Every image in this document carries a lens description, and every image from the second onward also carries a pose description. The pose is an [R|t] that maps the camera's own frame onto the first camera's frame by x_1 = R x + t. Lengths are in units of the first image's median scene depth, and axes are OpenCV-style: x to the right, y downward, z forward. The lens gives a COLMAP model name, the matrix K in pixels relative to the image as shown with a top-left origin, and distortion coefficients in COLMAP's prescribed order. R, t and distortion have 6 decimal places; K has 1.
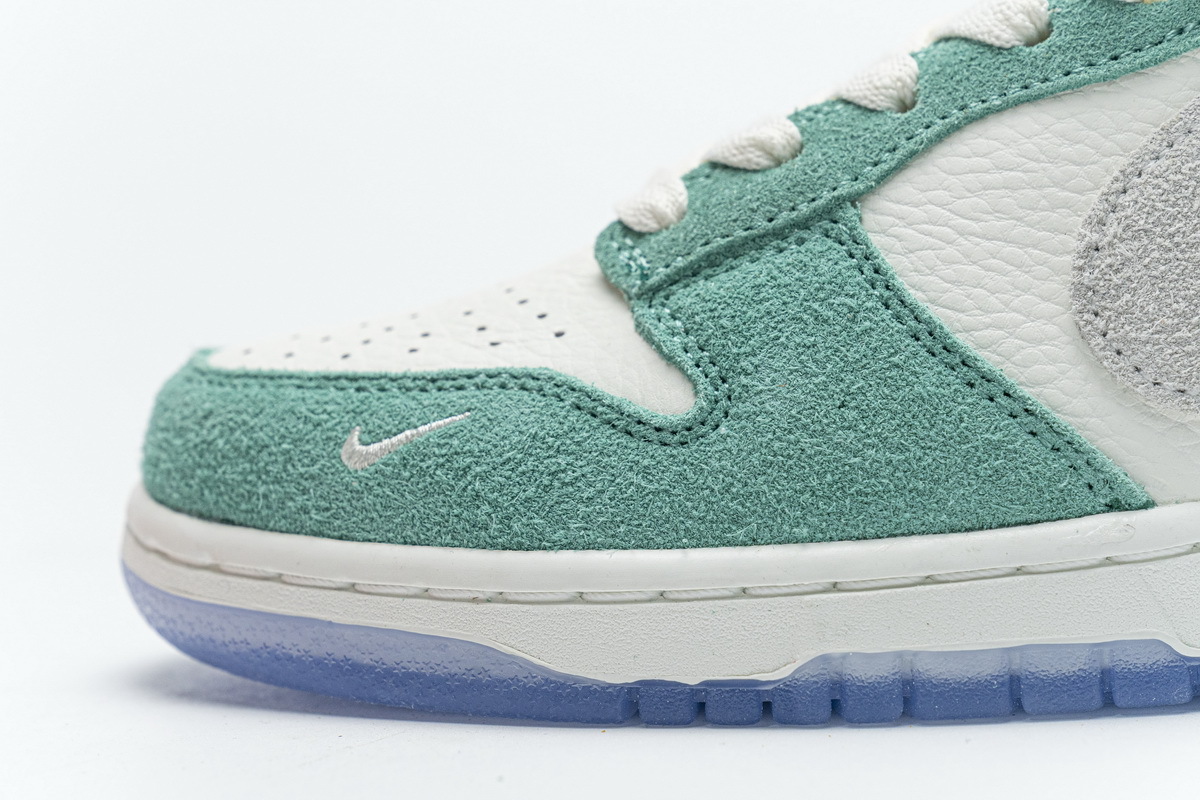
lens RADIAL K [[2363.4, 0, 599.5], [0, 2363.4, 409.2], [0, 0, 1]] dist [0.000924, 0.000000]
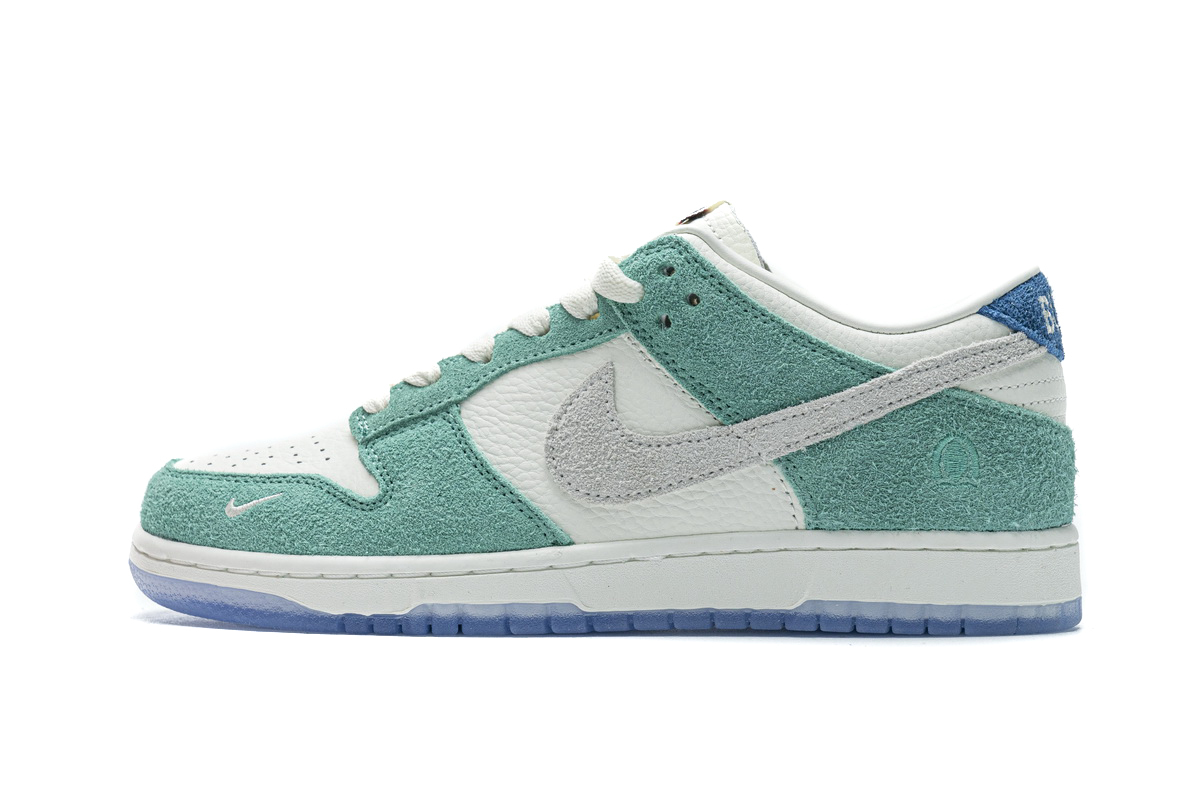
lens RADIAL K [[2363.4, 0, 598.3], [0, 2363.4, 391.5], [0, 0, 1]] dist [0.000924, 0.000000]
pose [[0.998251, 0.031882, -0.049789, 0.357053], [-0.034283, 0.998252, -0.048141, 0.002865], [0.048167, 0.049764, 0.997599, -1.231882]]
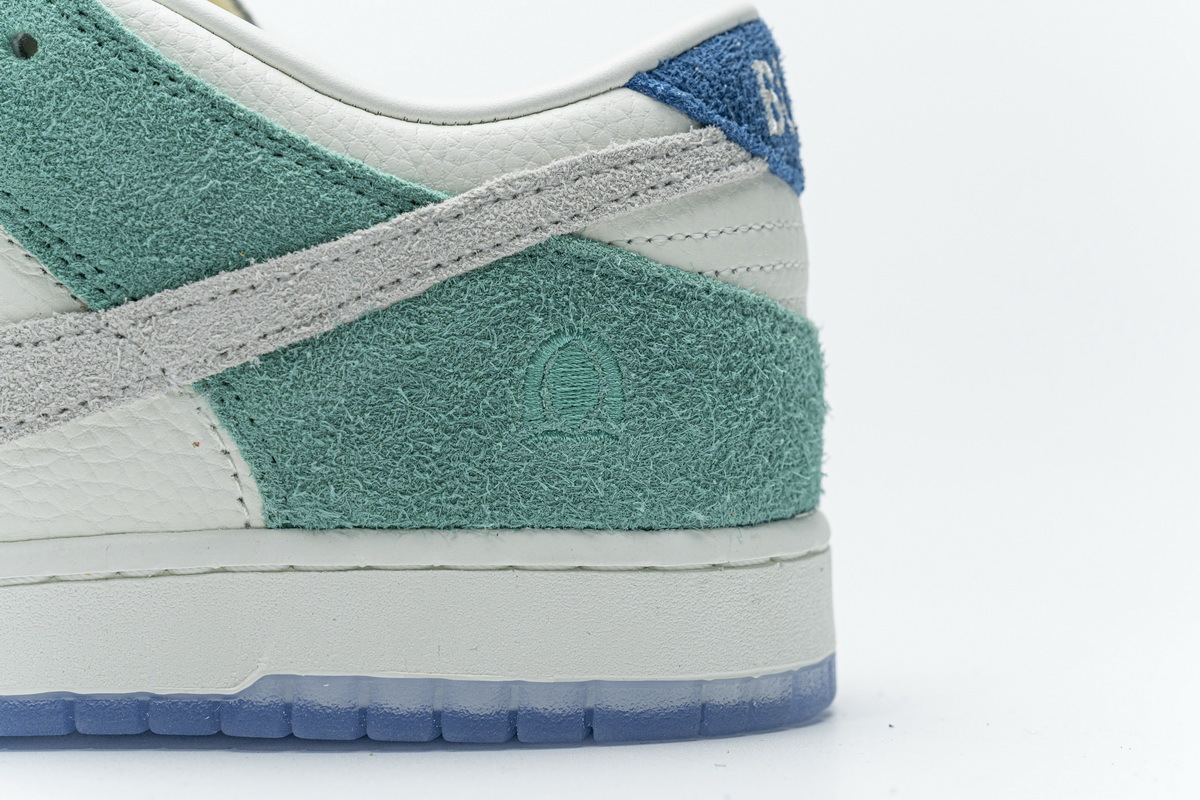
lens RADIAL K [[2363.4, 0, 601.1], [0, 2363.4, 410.5], [0, 0, 1]] dist [0.000924, 0.000000]
pose [[0.998999, 0.032963, 0.030247, 0.561488], [-0.032329, 0.999252, -0.021218, -0.016497], [-0.030924, 0.020219, 0.999317, -0.085498]]
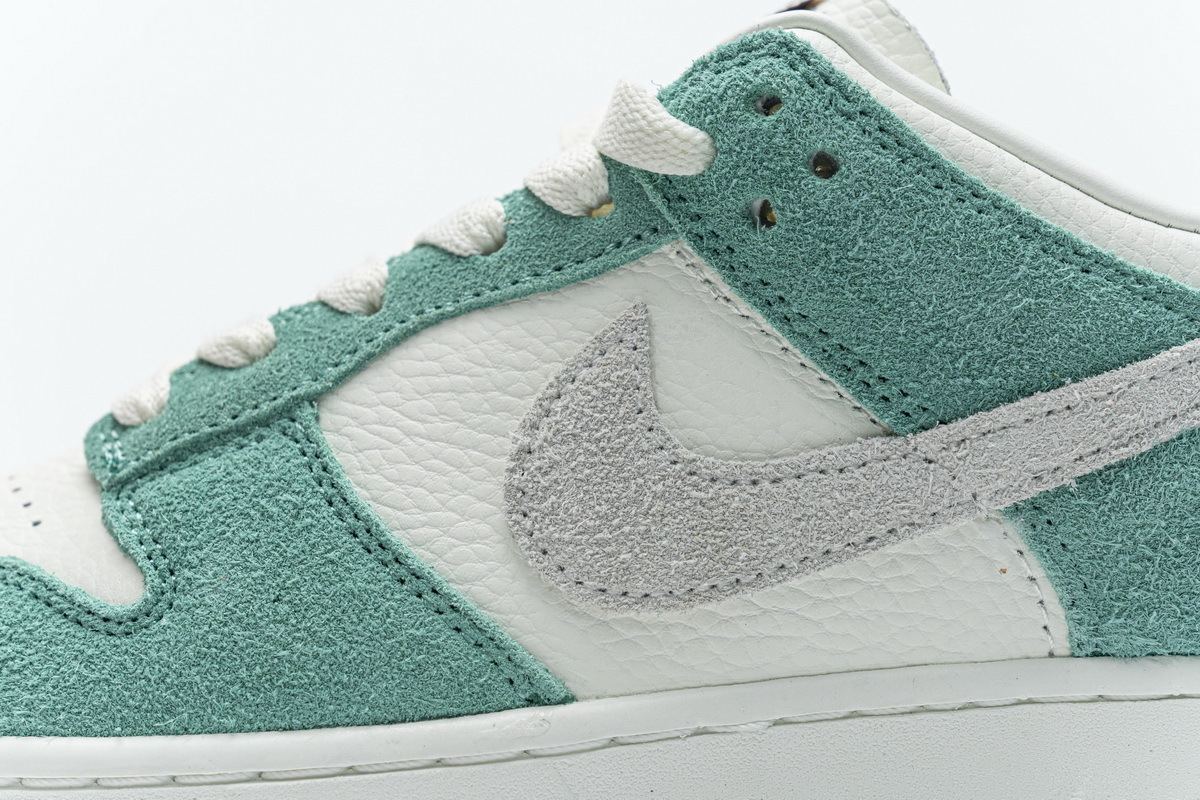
lens RADIAL K [[2363.4, 0, 600.2], [0, 2363.4, 402.2], [0, 0, 1]] dist [0.000924, 0.000000]
pose [[0.999621, 0.015216, 0.022953, 0.214922], [-0.013770, 0.997989, -0.061873, -0.025216], [-0.023848, 0.061534, 0.997820, -0.042292]]
